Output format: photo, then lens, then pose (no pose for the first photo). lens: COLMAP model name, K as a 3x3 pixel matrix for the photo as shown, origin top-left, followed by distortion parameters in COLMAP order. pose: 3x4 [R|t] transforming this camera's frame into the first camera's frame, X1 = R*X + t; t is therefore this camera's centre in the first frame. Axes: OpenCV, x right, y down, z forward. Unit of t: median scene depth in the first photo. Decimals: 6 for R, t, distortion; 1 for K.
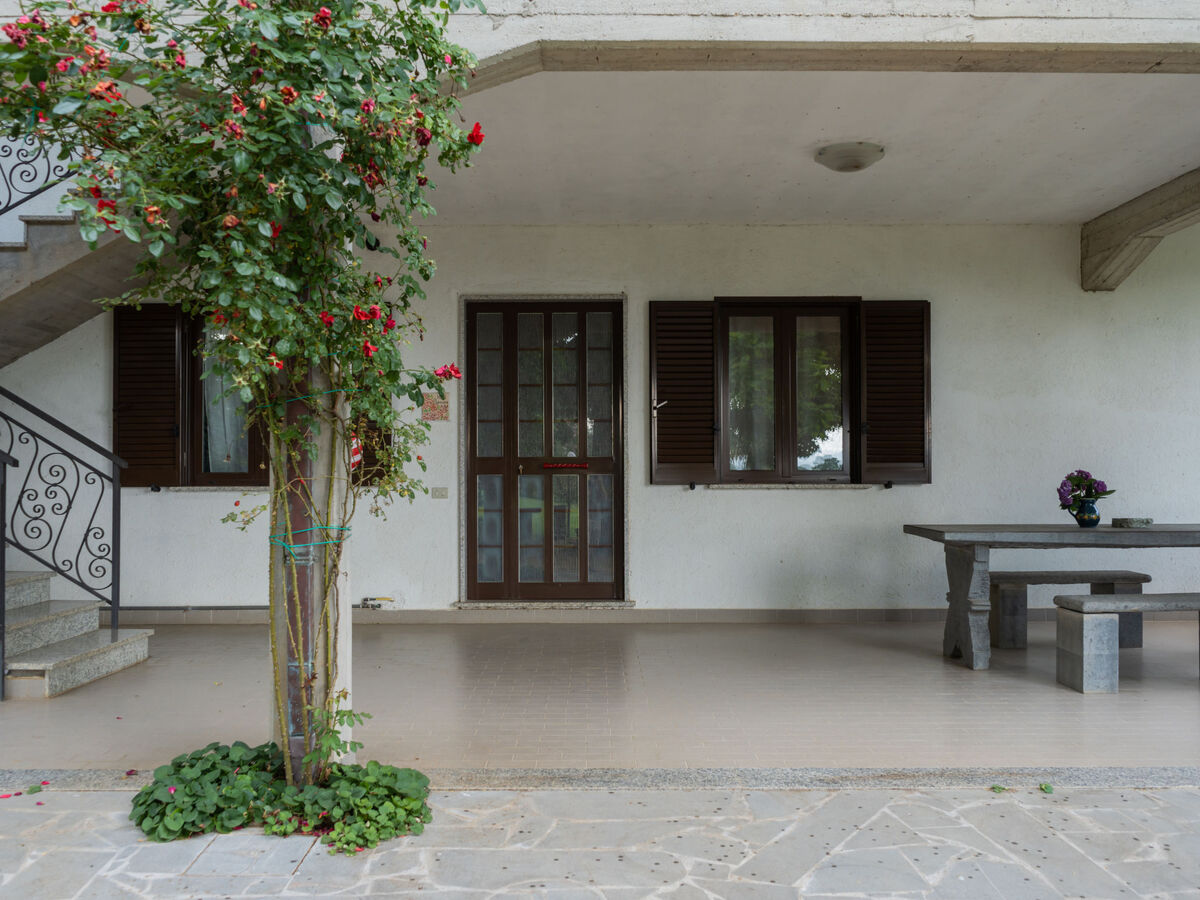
lens RADIAL K [[1072.3, 0, 606.3], [0, 1072.3, 444.7], [0, 0, 1]] dist [-0.013080, 0.010128]
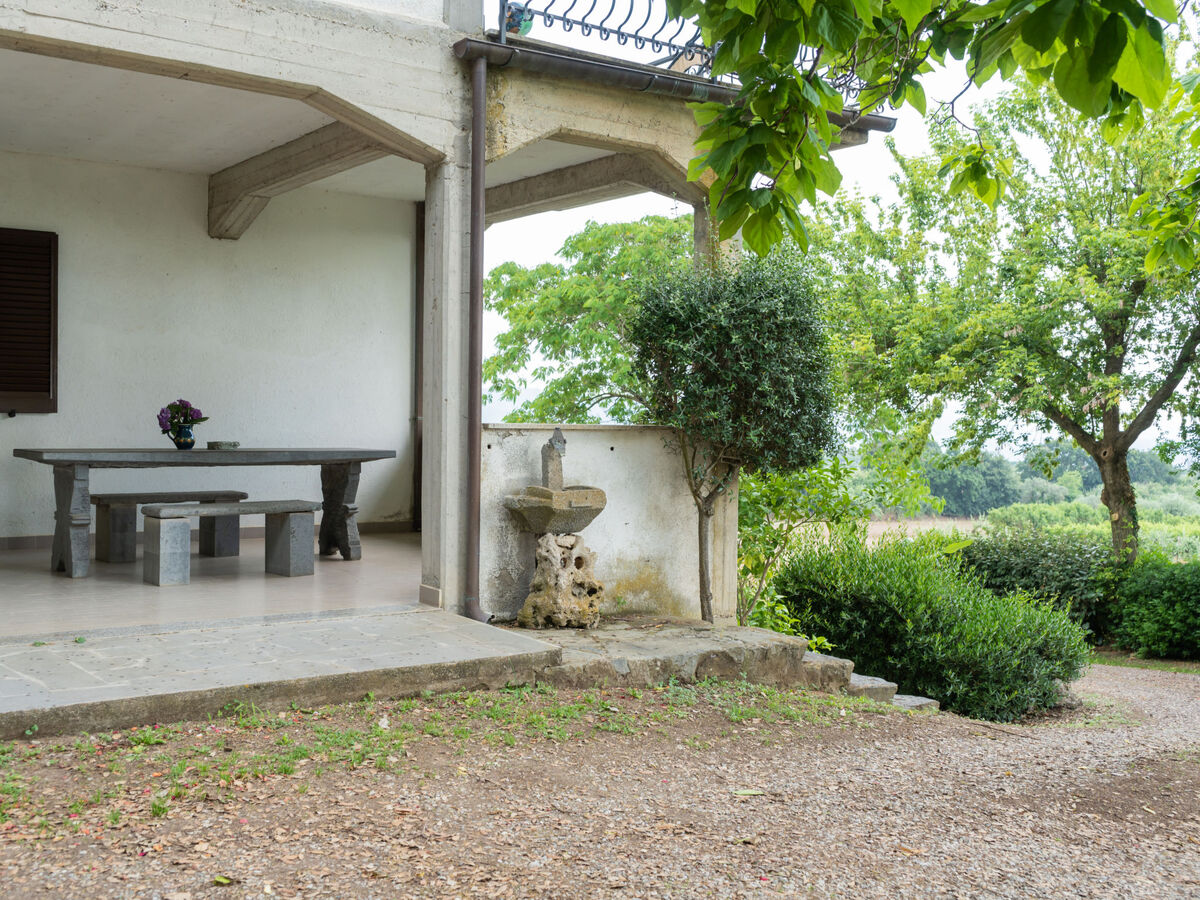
lens RADIAL K [[1271.3, 0, 600.0], [0, 1271.3, 450.0], [0, 0, 1]] dist [0.001623, 0.009199]
pose [[0.813049, -0.001680, 0.582194, 0.019116], [-0.026461, 0.998856, 0.039837, 0.010608], [-0.581594, -0.047795, 0.812074, -0.320288]]
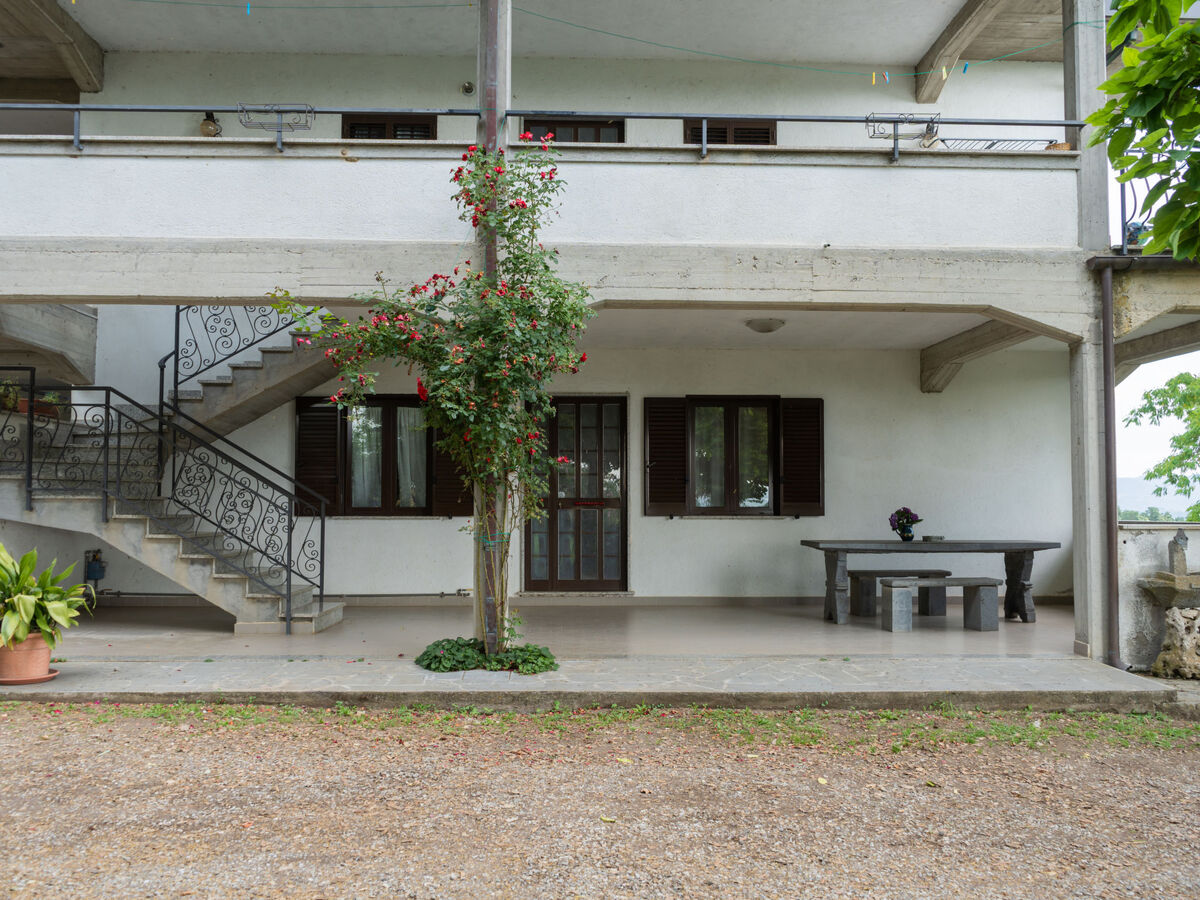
lens RADIAL K [[1072.3, 0, 606.3], [0, 1072.3, 444.7], [0, 0, 1]] dist [-0.013080, 0.010128]
pose [[0.999489, 0.005380, 0.031513, -0.070355], [-0.004317, 0.999423, -0.033691, -0.014543], [-0.031676, 0.033538, 0.998935, -0.607667]]
